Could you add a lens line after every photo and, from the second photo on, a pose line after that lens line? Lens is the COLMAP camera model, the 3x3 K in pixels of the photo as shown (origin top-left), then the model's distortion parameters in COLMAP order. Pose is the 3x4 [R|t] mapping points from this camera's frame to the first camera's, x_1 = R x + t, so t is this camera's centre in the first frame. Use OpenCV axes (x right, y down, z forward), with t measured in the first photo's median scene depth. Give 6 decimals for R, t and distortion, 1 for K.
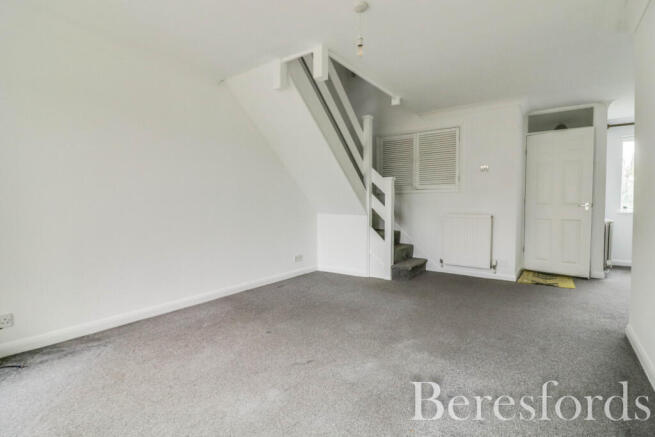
lens RADIAL K [[309.5, 0, 327.6], [0, 309.5, 209.0], [0, 0, 1]] dist [-0.024235, -0.000069]
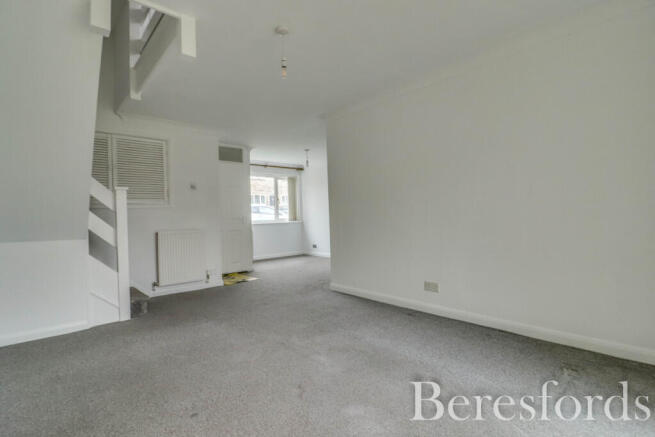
lens RADIAL K [[317.0, 0, 327.5], [0, 317.0, 218.5], [0, 0, 1]] dist [-0.027215, -0.000104]
pose [[0.208095, -0.012311, 0.978031, -0.468992], [0.036537, 0.999321, 0.004805, -0.010966], [-0.977426, 0.034734, 0.208404, 0.335499]]
